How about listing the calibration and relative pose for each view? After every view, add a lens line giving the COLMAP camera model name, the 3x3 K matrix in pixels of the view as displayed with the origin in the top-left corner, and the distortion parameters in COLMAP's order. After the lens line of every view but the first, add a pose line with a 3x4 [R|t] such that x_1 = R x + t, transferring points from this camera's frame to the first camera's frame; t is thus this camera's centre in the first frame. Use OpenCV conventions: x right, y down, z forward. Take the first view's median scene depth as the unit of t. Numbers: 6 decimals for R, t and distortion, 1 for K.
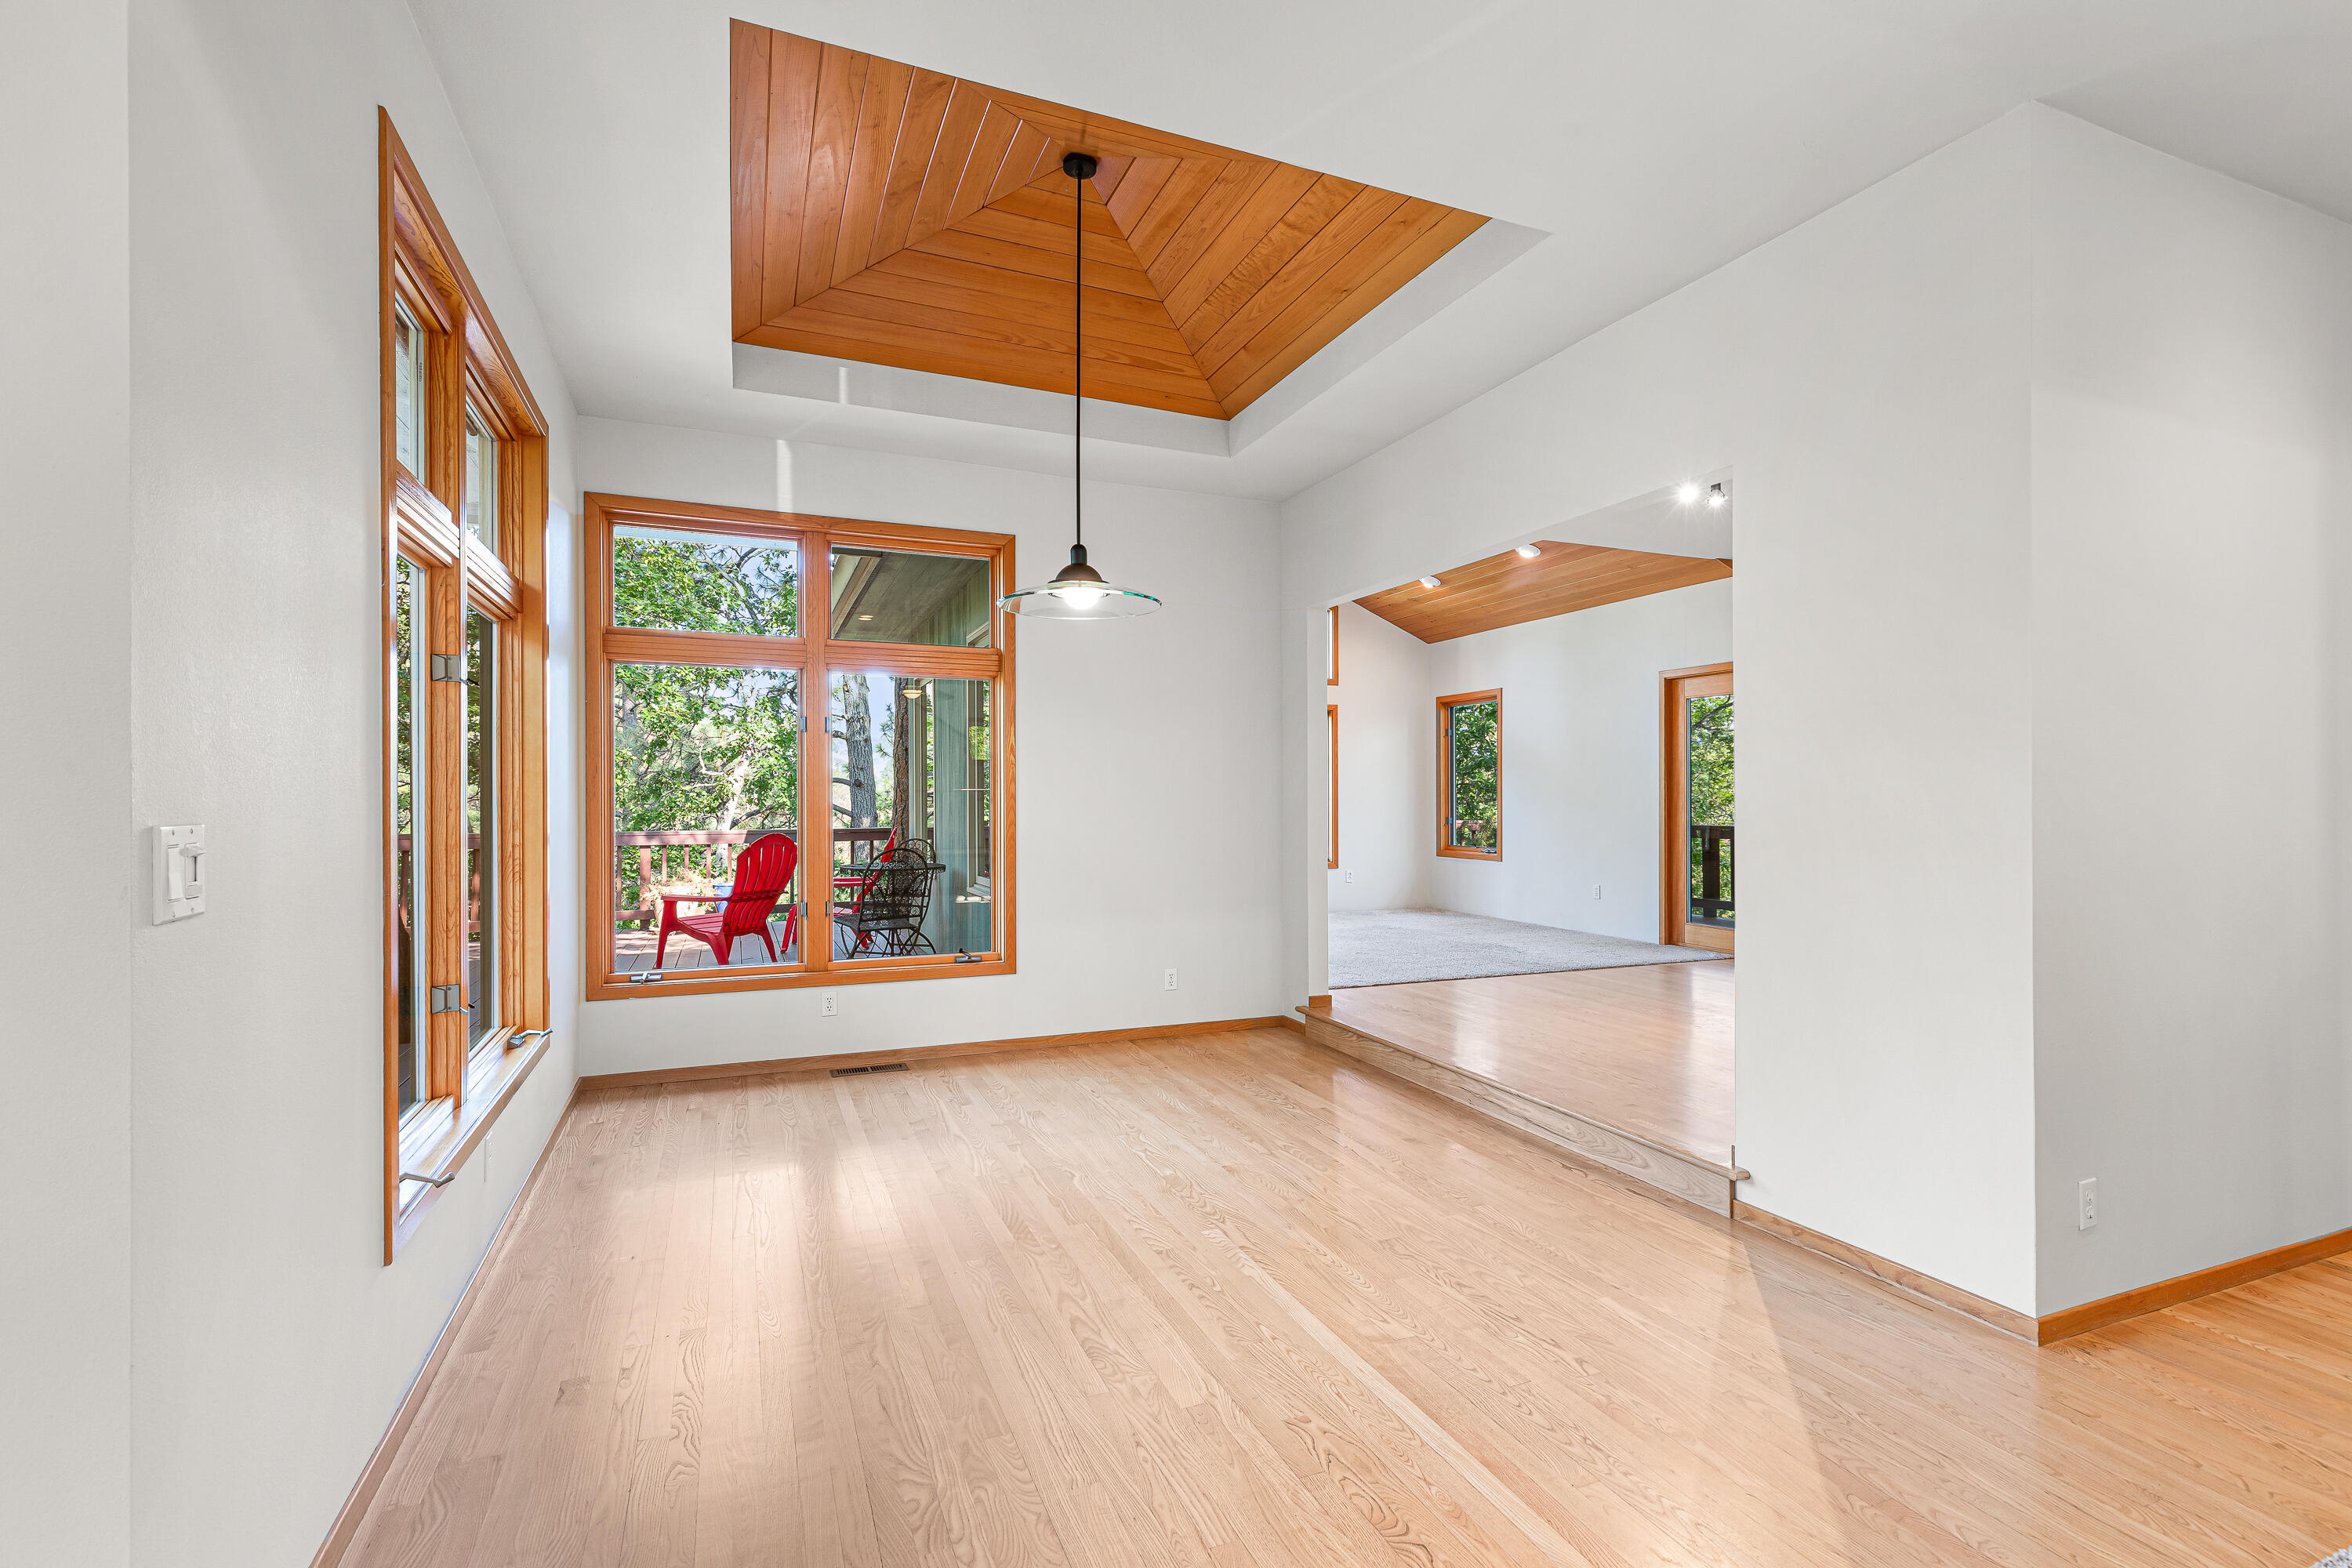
lens RADIAL K [[1075.9, 0, 1173.8], [0, 1075.9, 770.4], [0, 0, 1]] dist [0.008802, -0.000018]
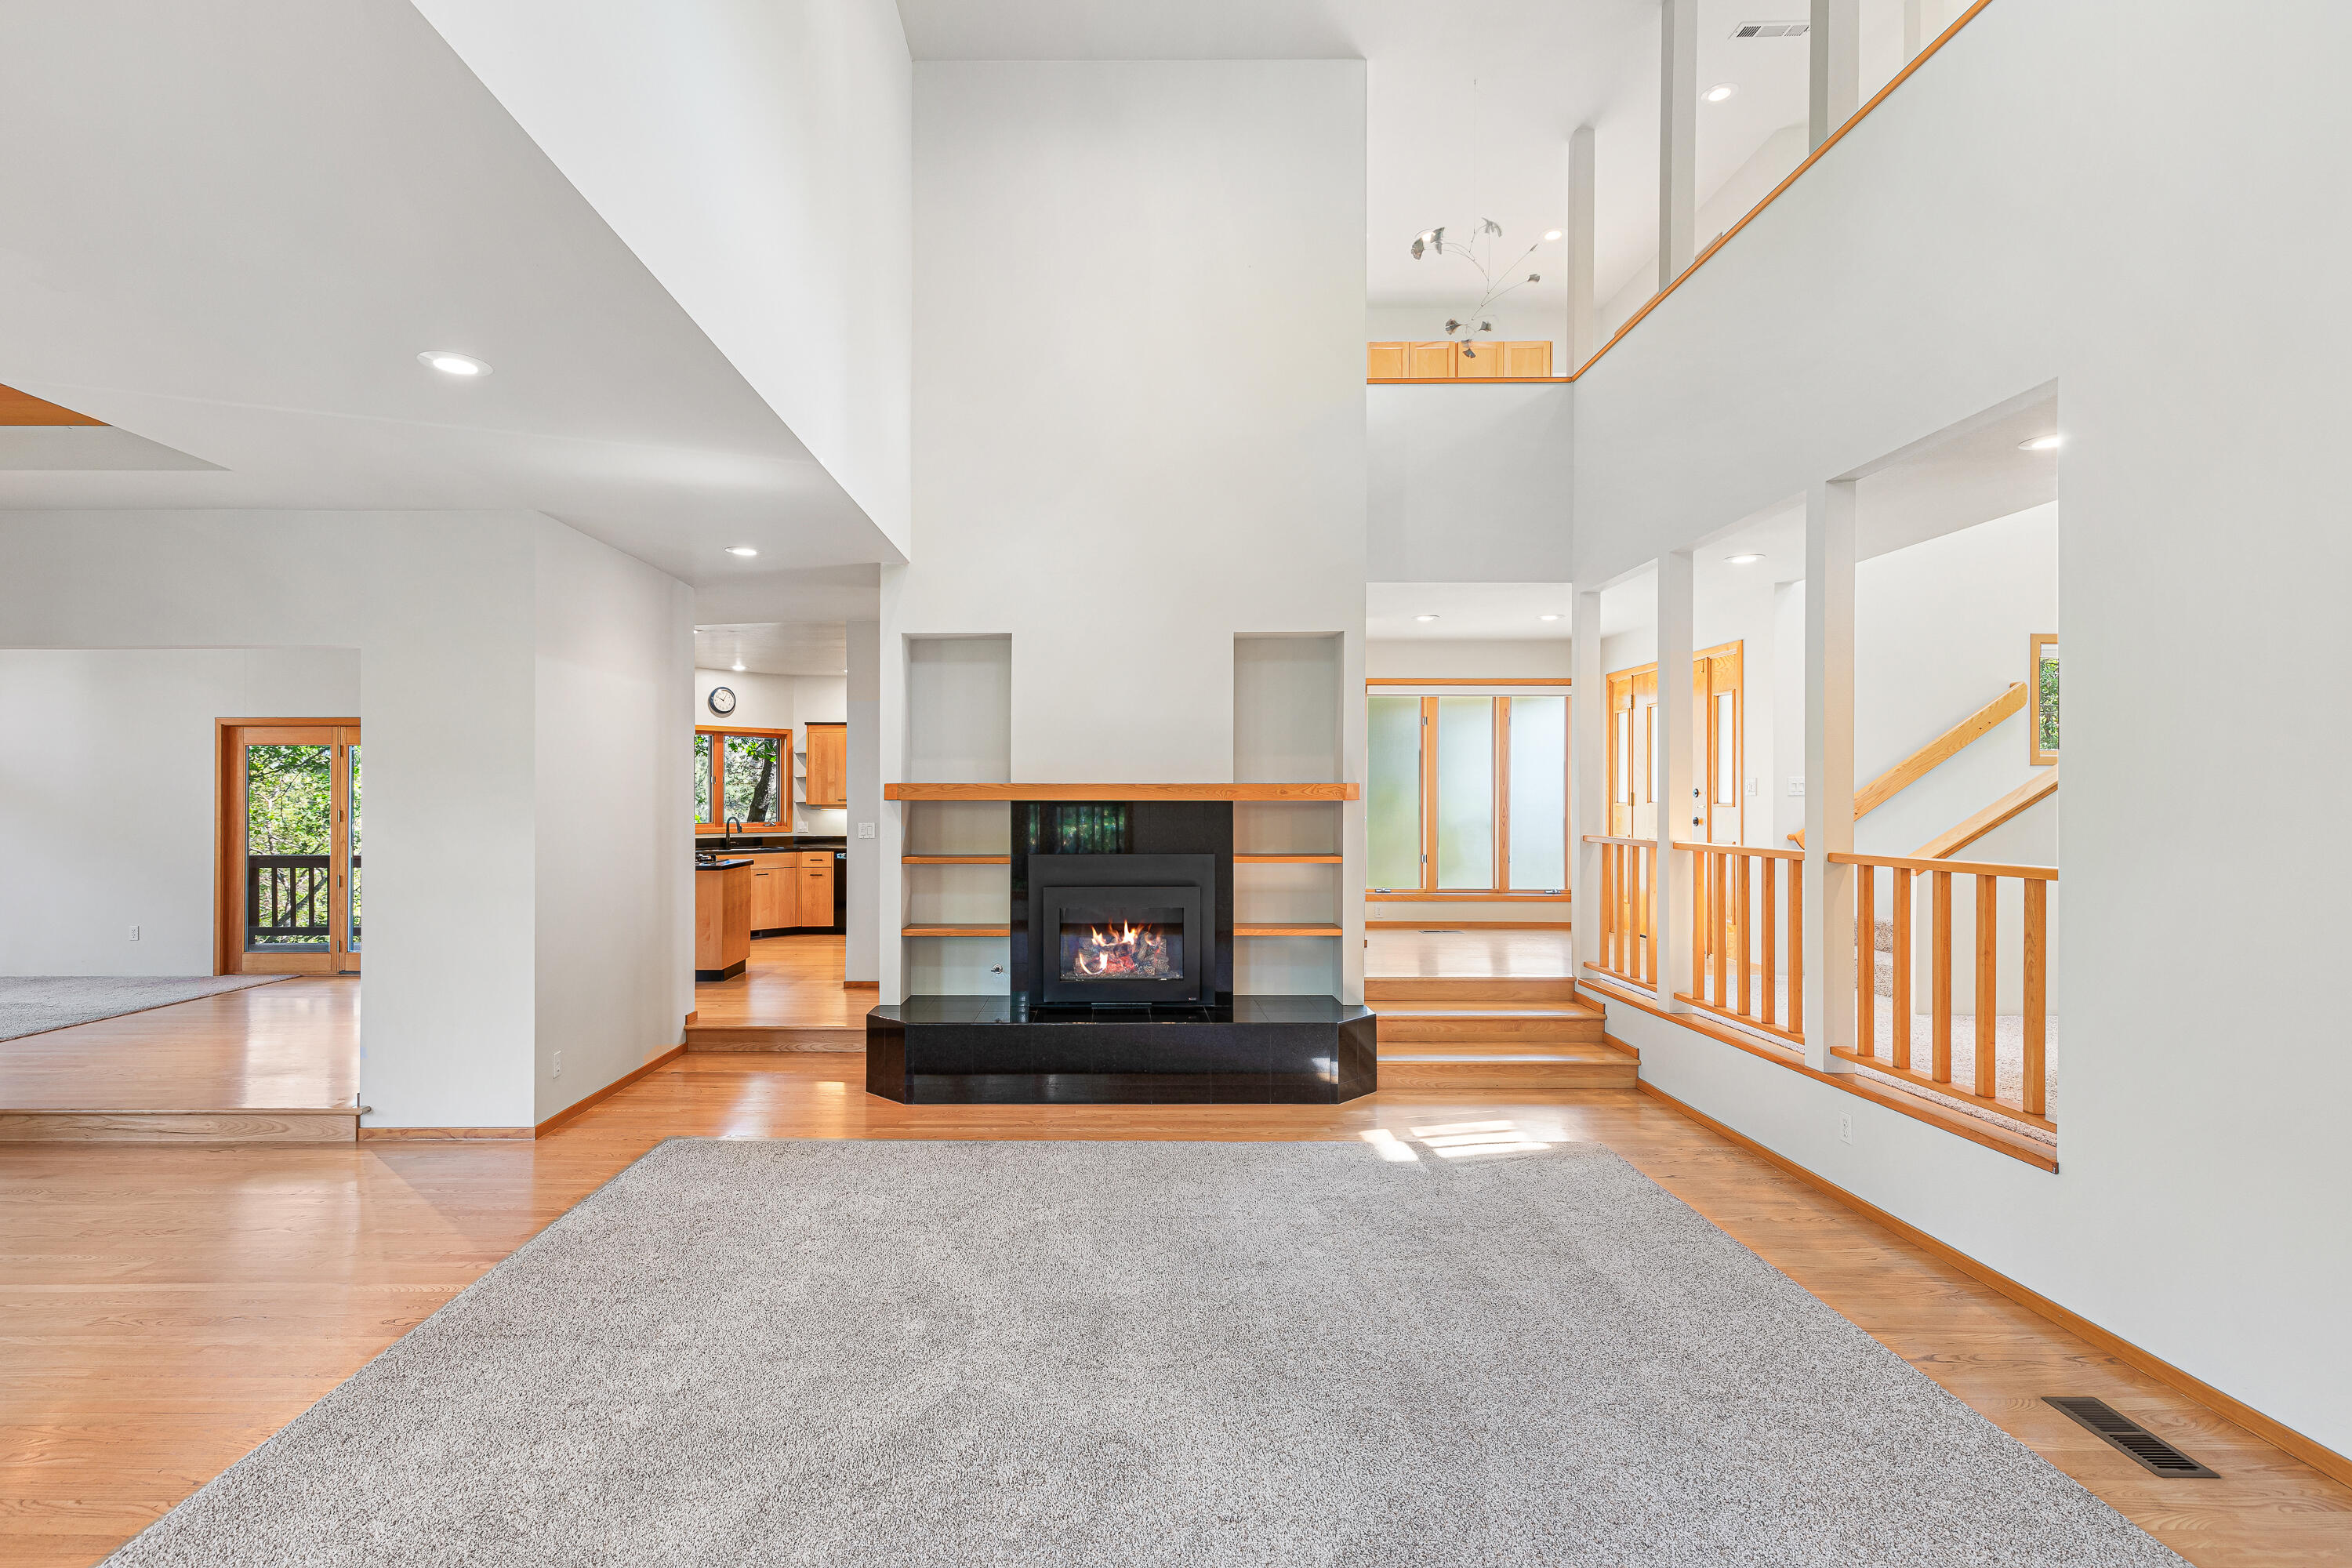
lens RADIAL K [[1102.4, 0, 1112.8], [0, 1102.4, 792.3], [0, 0, 1]] dist [0.010626, -0.000307]
pose [[0.394039, 0.000880, 0.919093, -0.400430], [-0.019307, 0.999787, 0.007320, -0.086784], [-0.918891, -0.020630, 0.393972, -0.467669]]
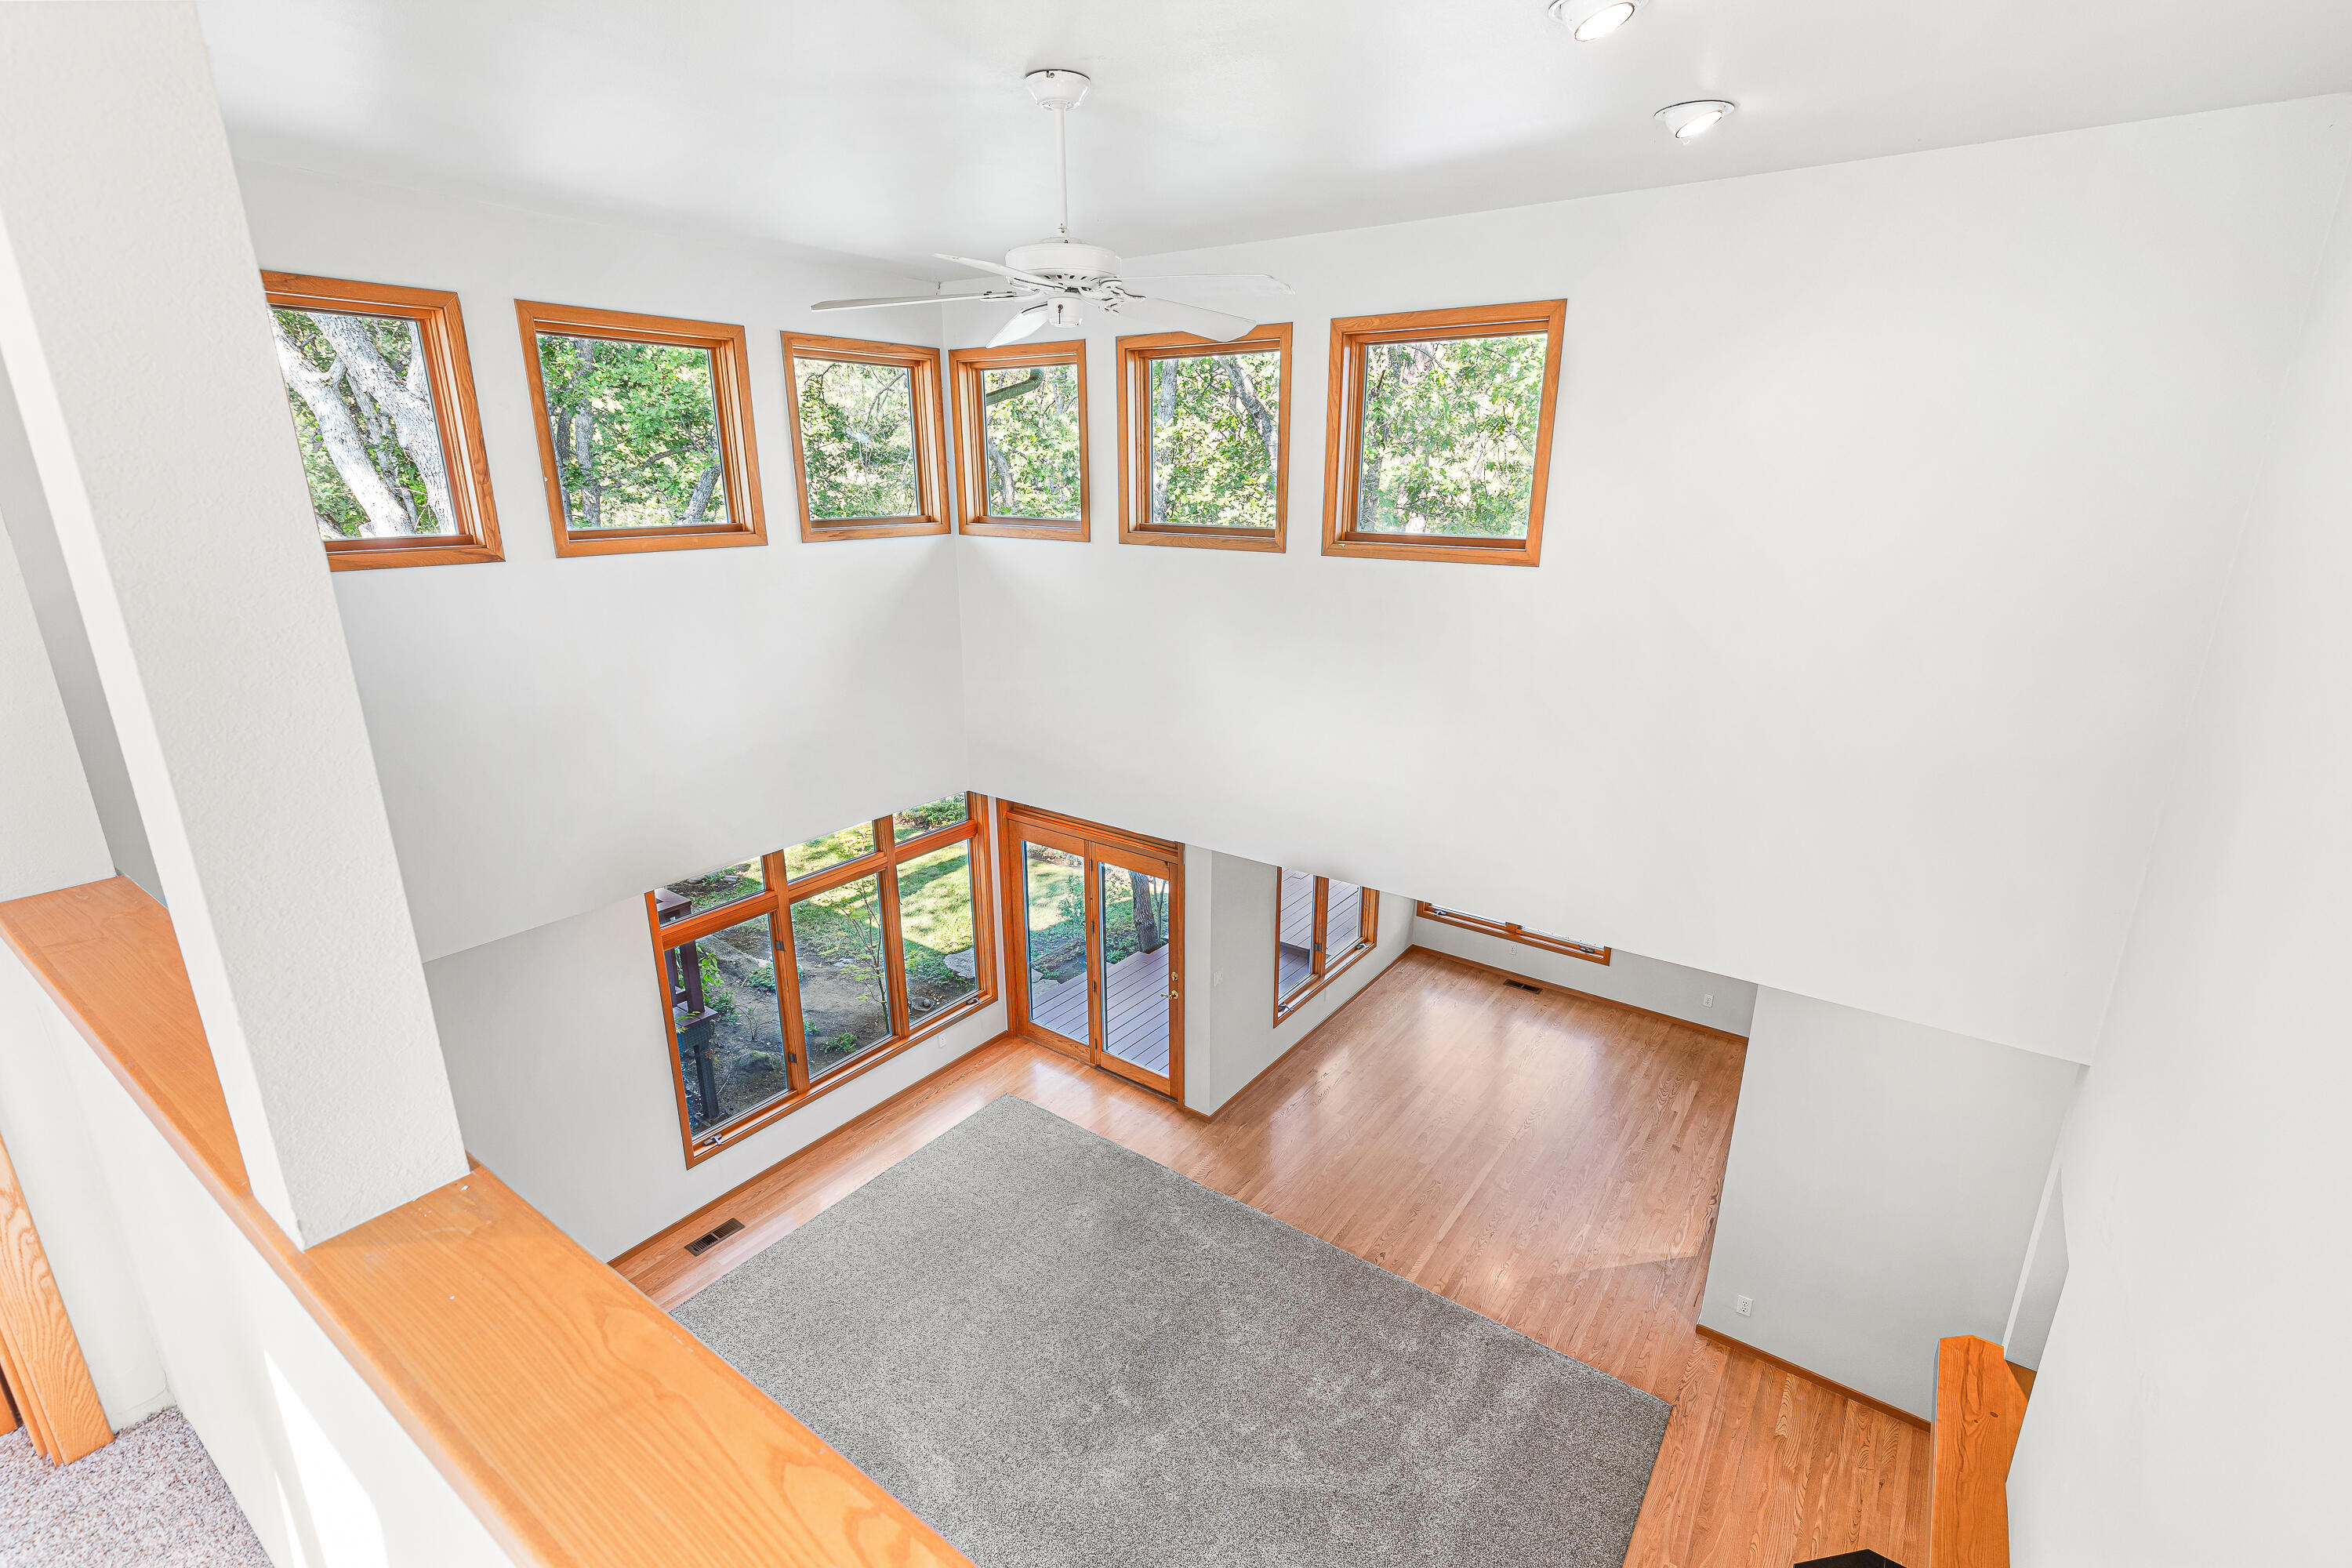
lens RADIAL K [[1074.4, 0, 1182.8], [0, 1074.4, 780.5], [0, 0, 1]] dist [0.005613, -0.000193]
pose [[0.525308, 0.249519, -0.813506, 1.154927], [0.015580, 0.953059, 0.302383, -0.886686], [0.850770, -0.171519, 0.496762, -0.622504]]
